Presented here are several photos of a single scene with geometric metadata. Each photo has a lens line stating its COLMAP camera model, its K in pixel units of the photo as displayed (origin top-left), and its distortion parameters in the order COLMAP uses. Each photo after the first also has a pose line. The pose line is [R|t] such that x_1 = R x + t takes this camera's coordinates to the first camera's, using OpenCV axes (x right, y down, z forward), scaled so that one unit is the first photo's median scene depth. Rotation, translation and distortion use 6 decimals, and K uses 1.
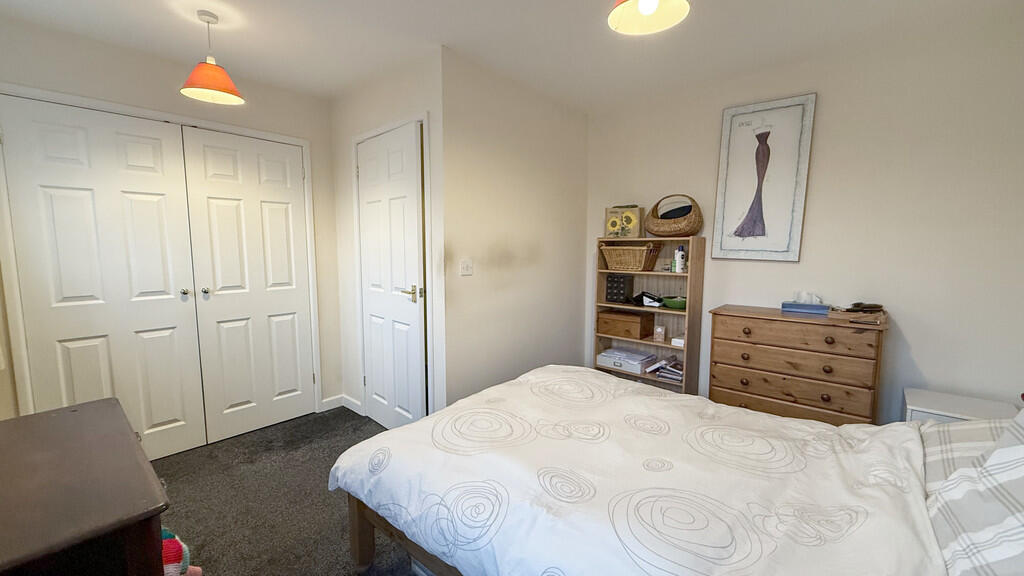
lens RADIAL K [[399.5, 0, 508.2], [0, 399.5, 287.7], [0, 0, 1]] dist [-0.000869, -0.000098]
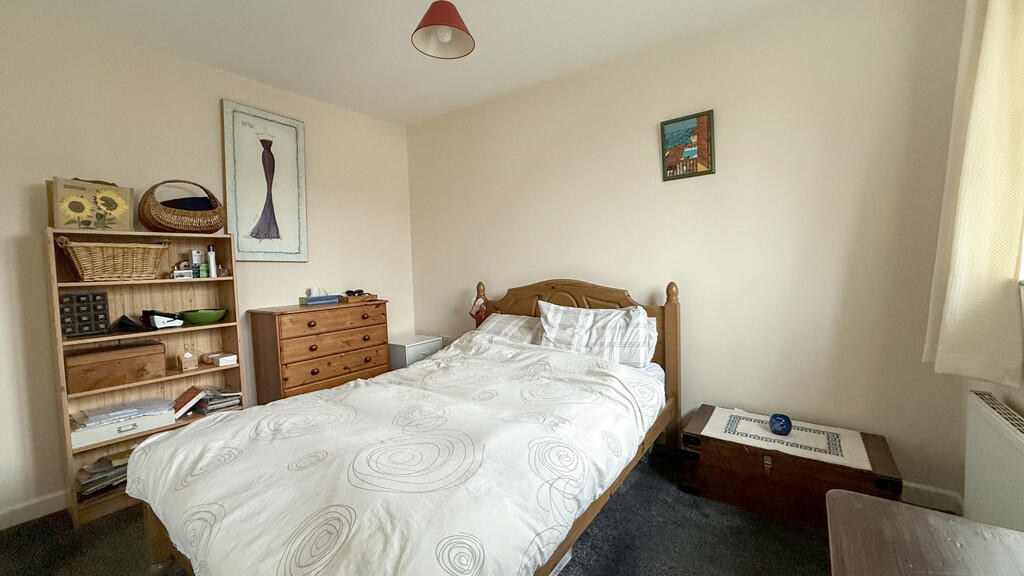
lens RADIAL K [[399.5, 0, 508.2], [0, 399.5, 287.7], [0, 0, 1]] dist [-0.000869, -0.000098]
pose [[-0.065892, -0.056092, 0.996249, -0.443758], [0.128727, 0.989598, 0.064232, 0.008790], [-0.989489, 0.132477, -0.057986, 0.461160]]
